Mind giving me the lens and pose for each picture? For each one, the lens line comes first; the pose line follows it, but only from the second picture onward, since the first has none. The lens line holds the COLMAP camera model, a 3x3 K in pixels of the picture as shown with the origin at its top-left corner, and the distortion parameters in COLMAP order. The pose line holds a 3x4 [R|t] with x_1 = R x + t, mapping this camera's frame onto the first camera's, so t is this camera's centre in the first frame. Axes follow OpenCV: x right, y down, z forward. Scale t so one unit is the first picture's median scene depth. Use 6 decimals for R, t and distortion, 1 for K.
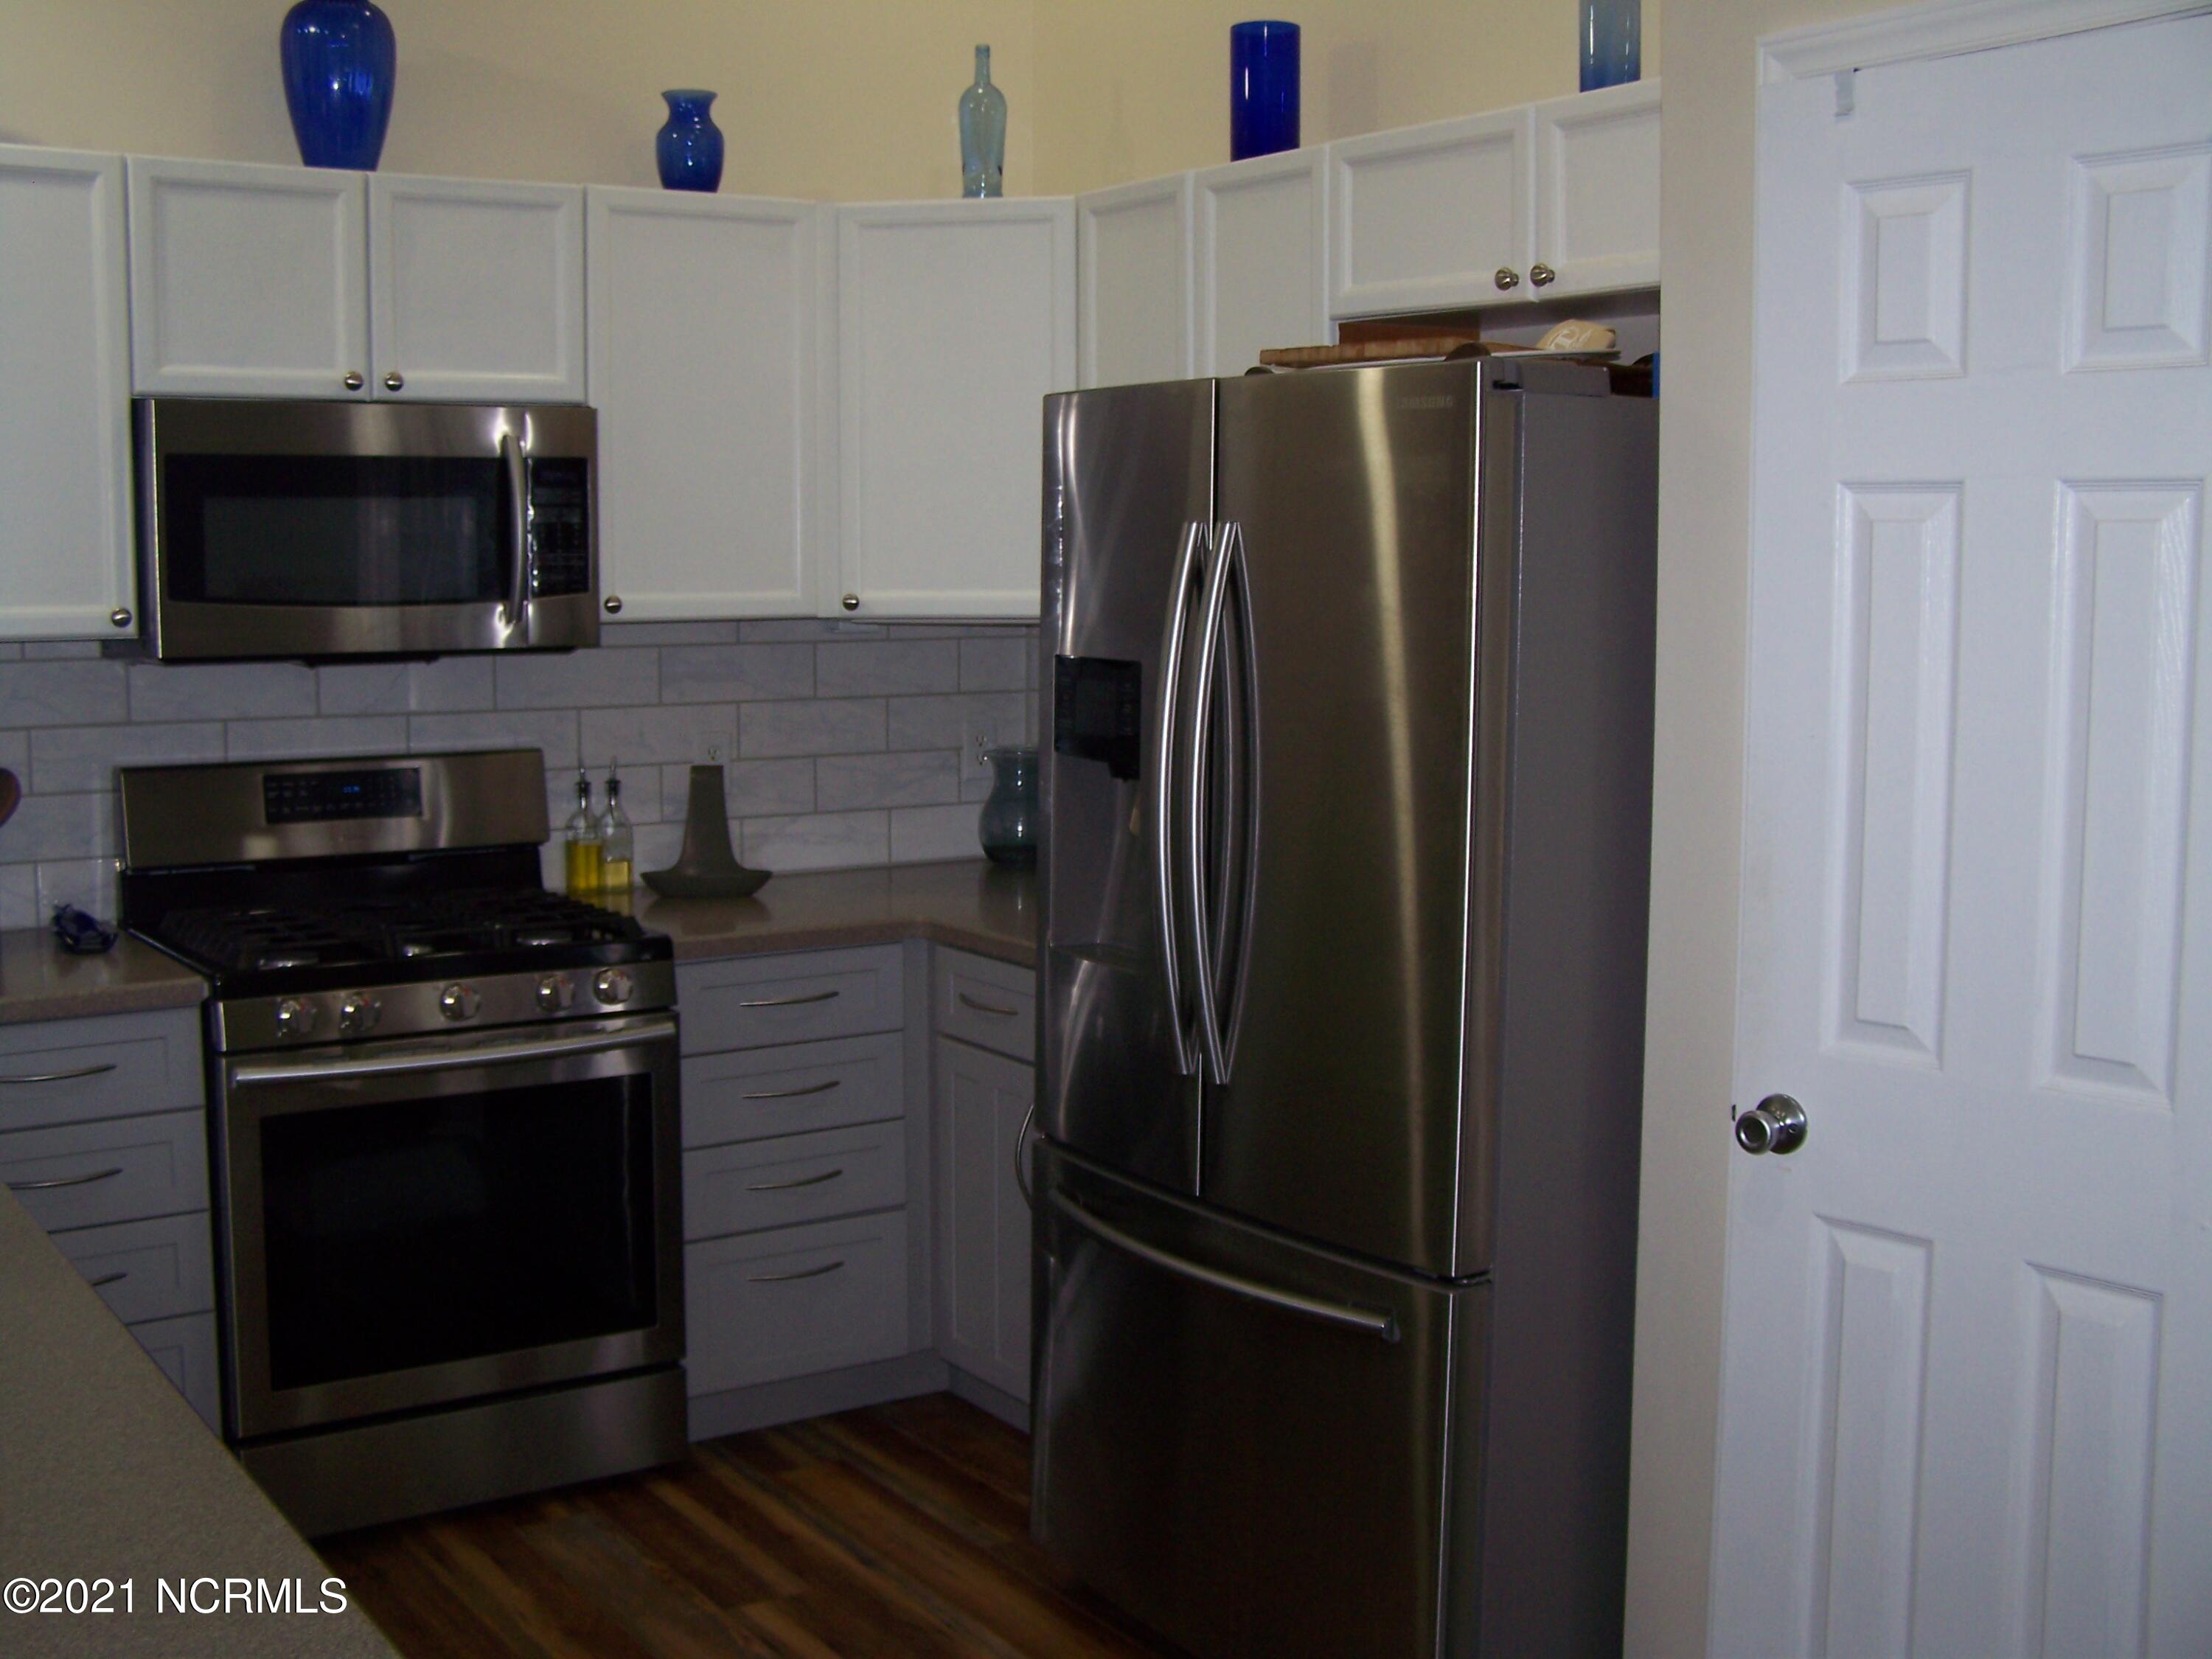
lens RADIAL K [[2488.1, 0, 1068.9], [0, 2488.1, 801.3], [0, 0, 1]] dist [-0.195308, 0.339806]
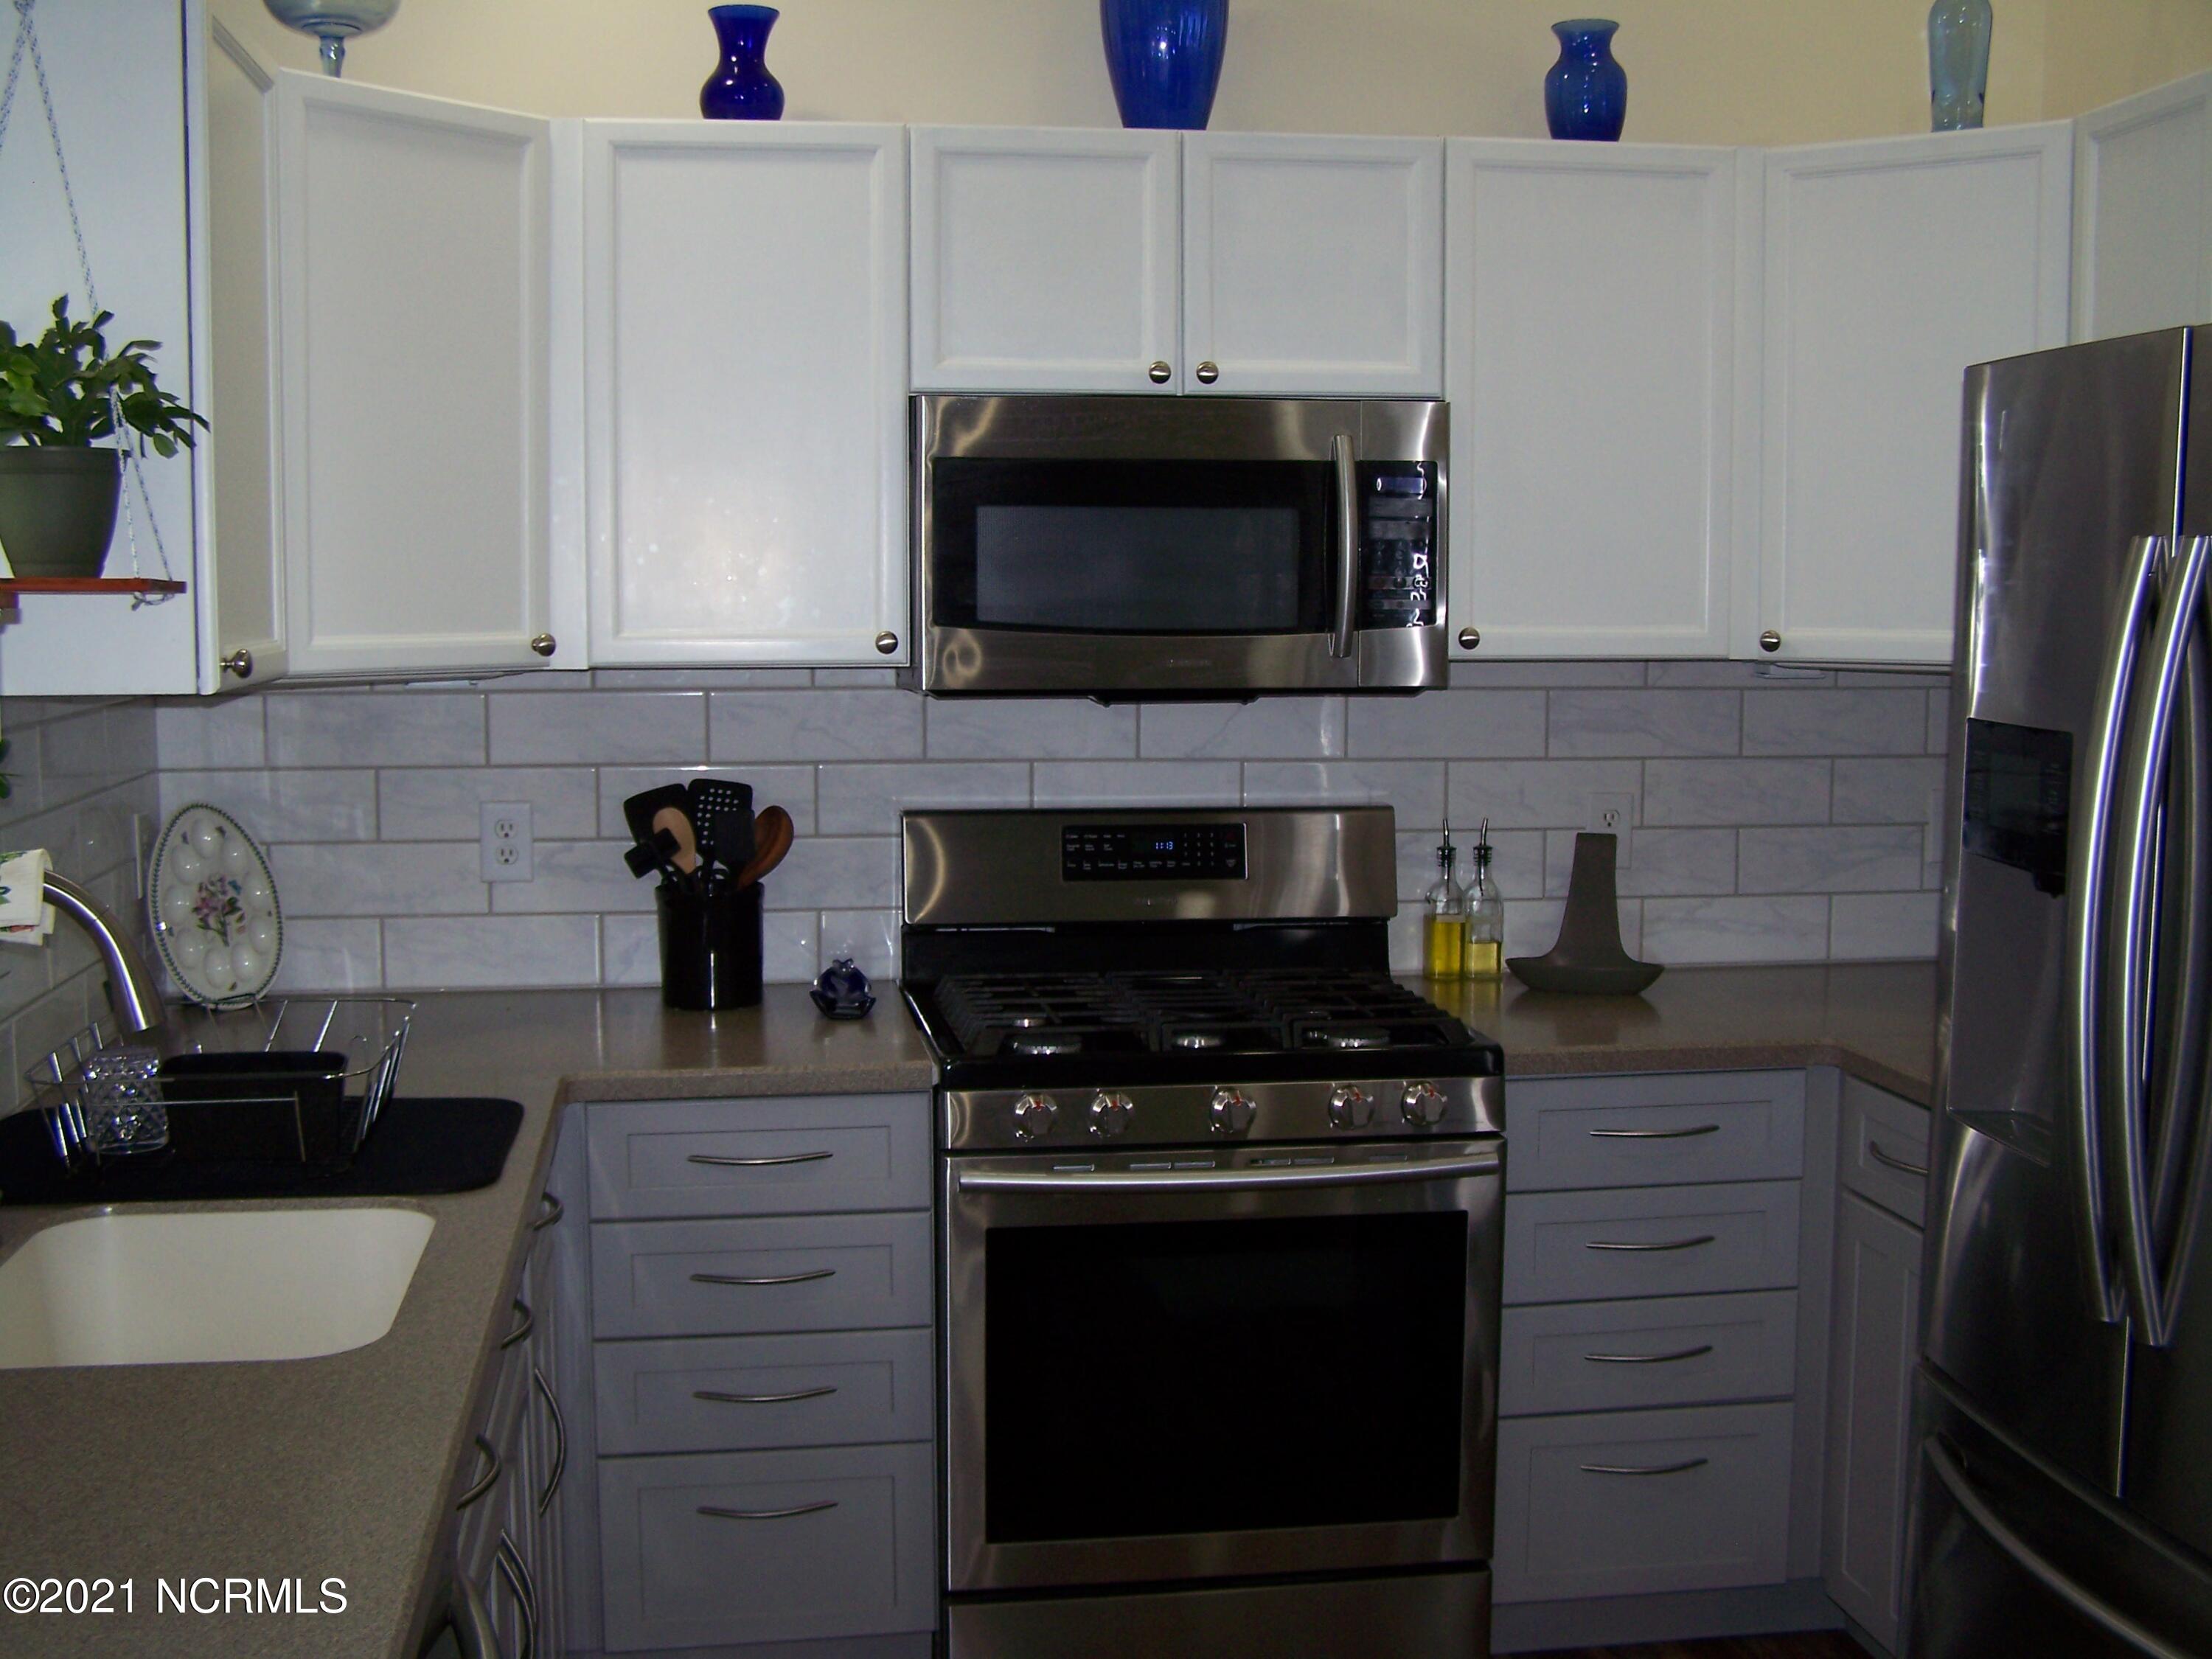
lens RADIAL K [[2488.1, 0, 1068.9], [0, 2488.1, 801.3], [0, 0, 1]] dist [-0.195308, 0.339806]
pose [[0.903796, 0.039990, -0.426091, 0.051010], [-0.044953, 0.998988, -0.001593, -0.017449], [0.425596, 0.020594, 0.904679, 0.189633]]
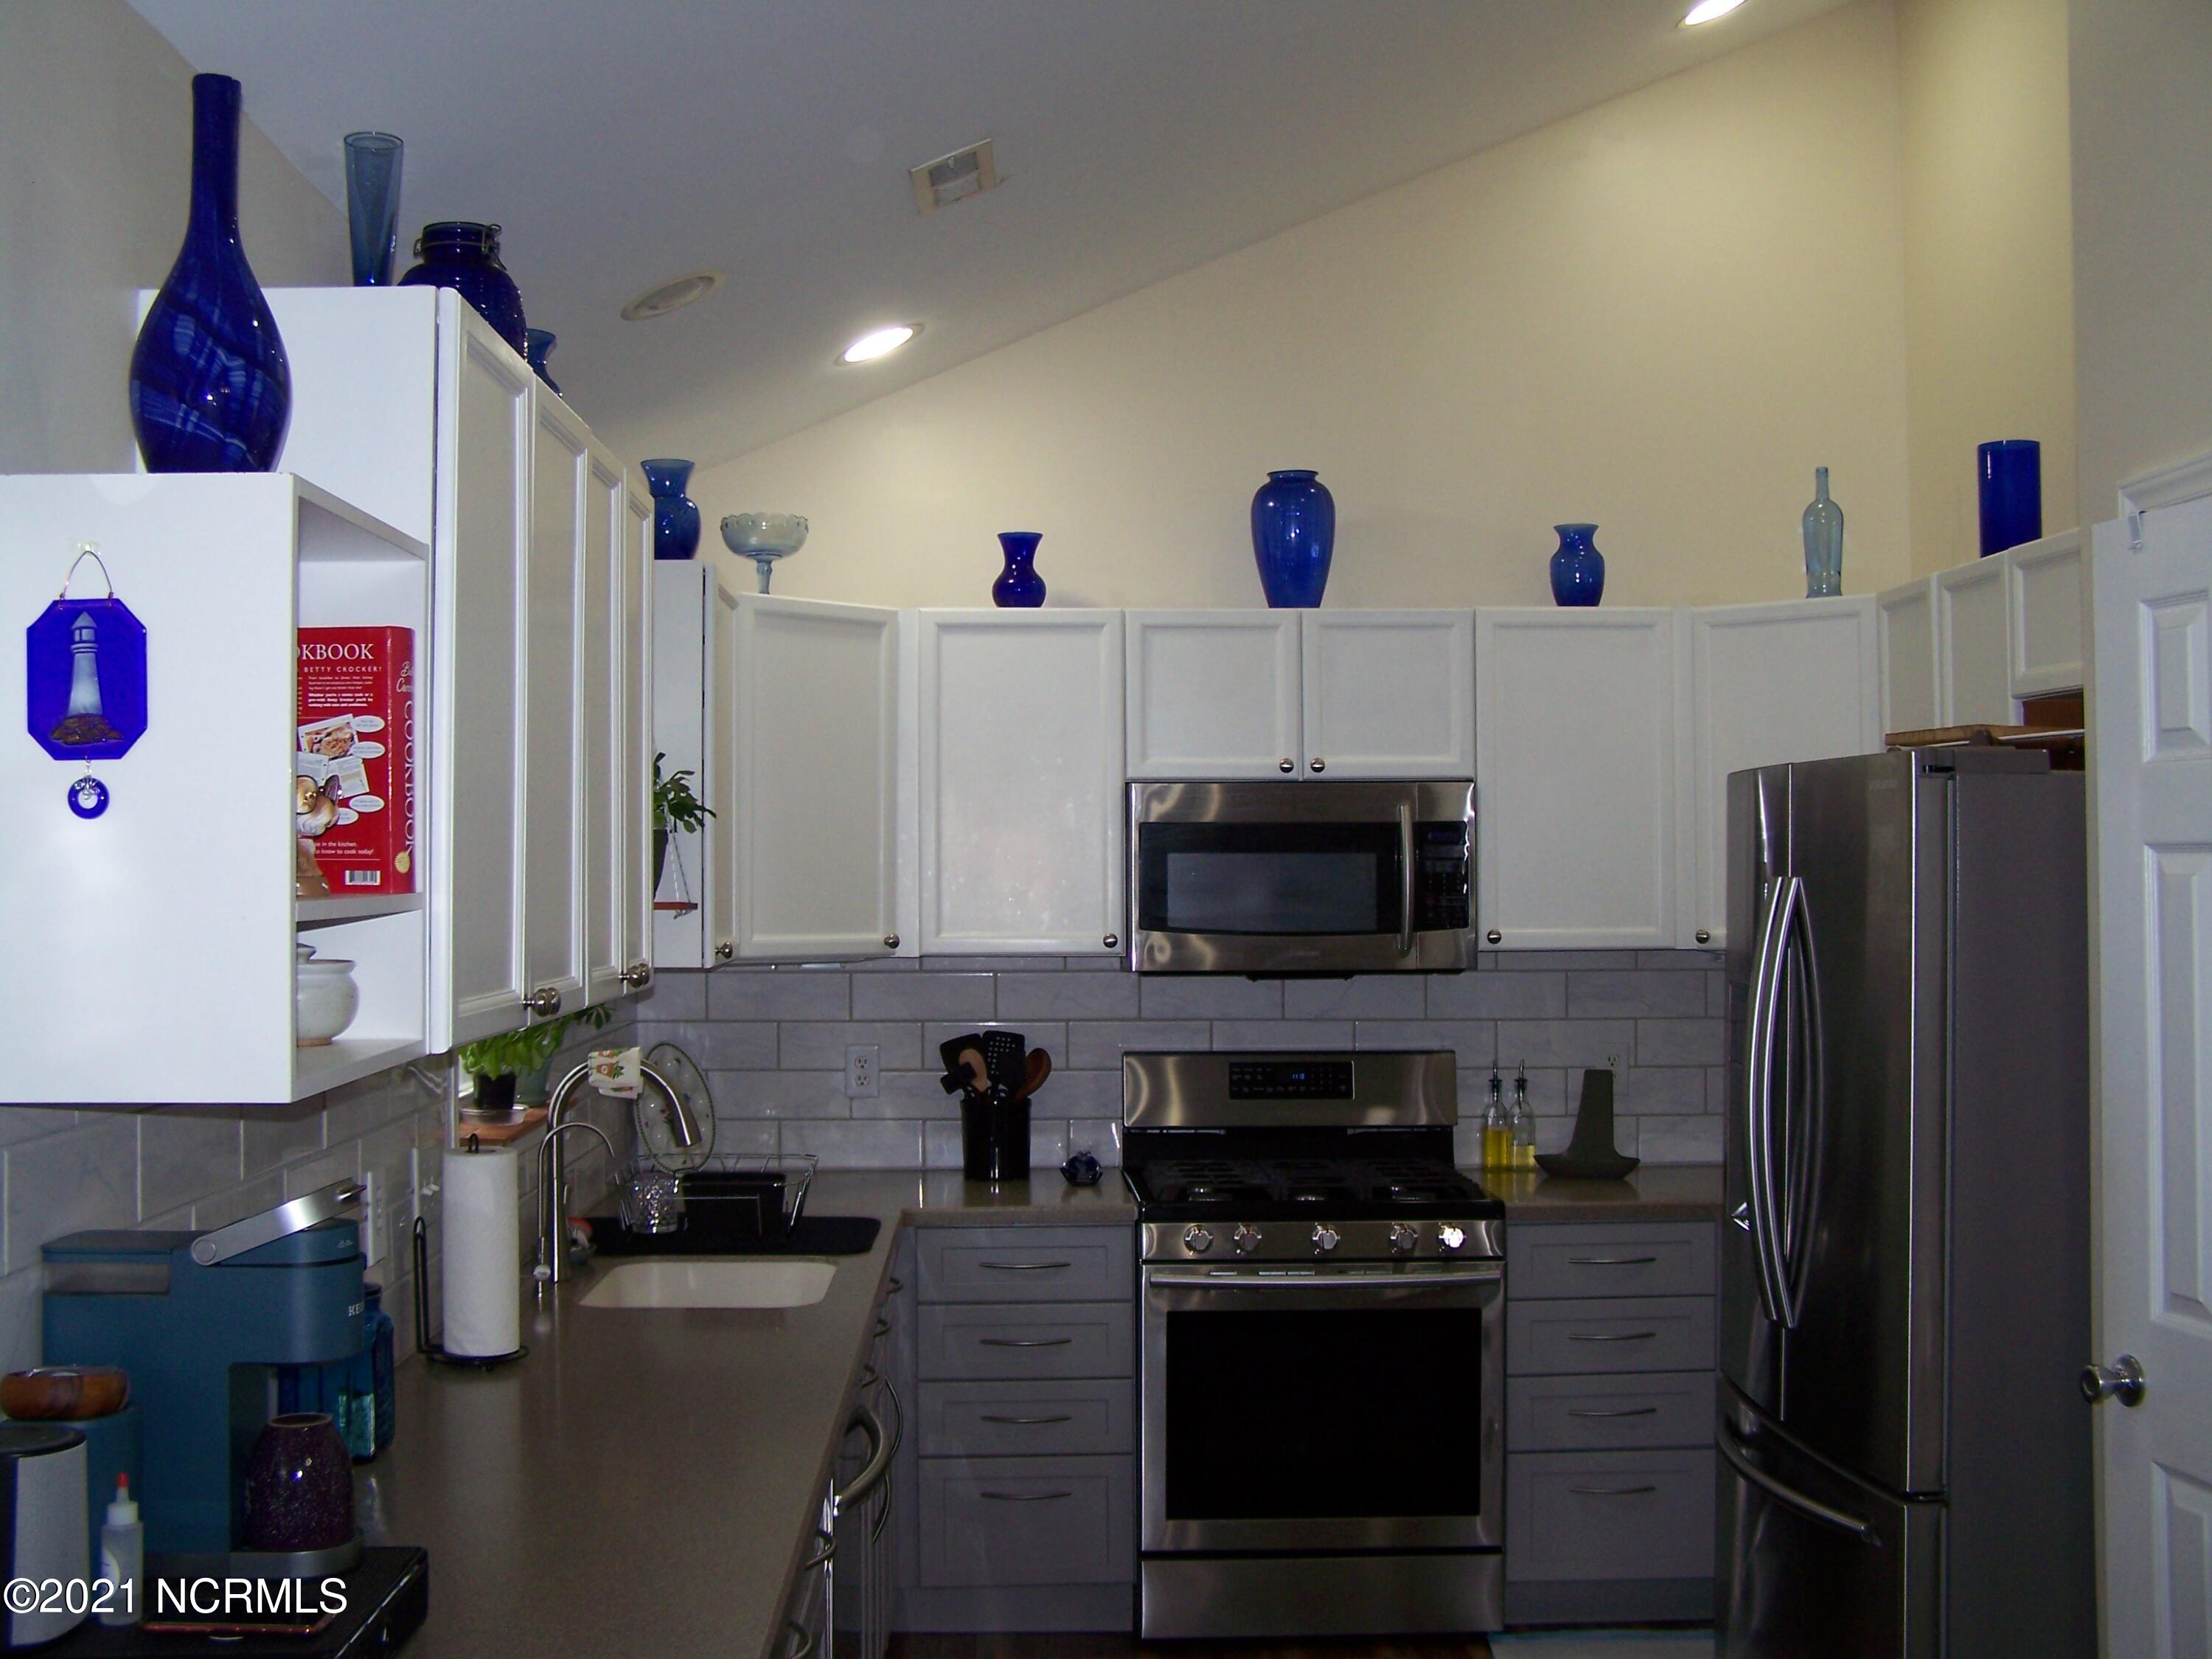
lens RADIAL K [[2488.1, 0, 1068.9], [0, 2488.1, 801.3], [0, 0, 1]] dist [-0.195308, 0.339806]
pose [[0.847929, -0.018161, -0.529799, 0.300466], [-0.051904, 0.991767, -0.117067, 0.010726], [0.527563, 0.126763, 0.840005, -0.181563]]
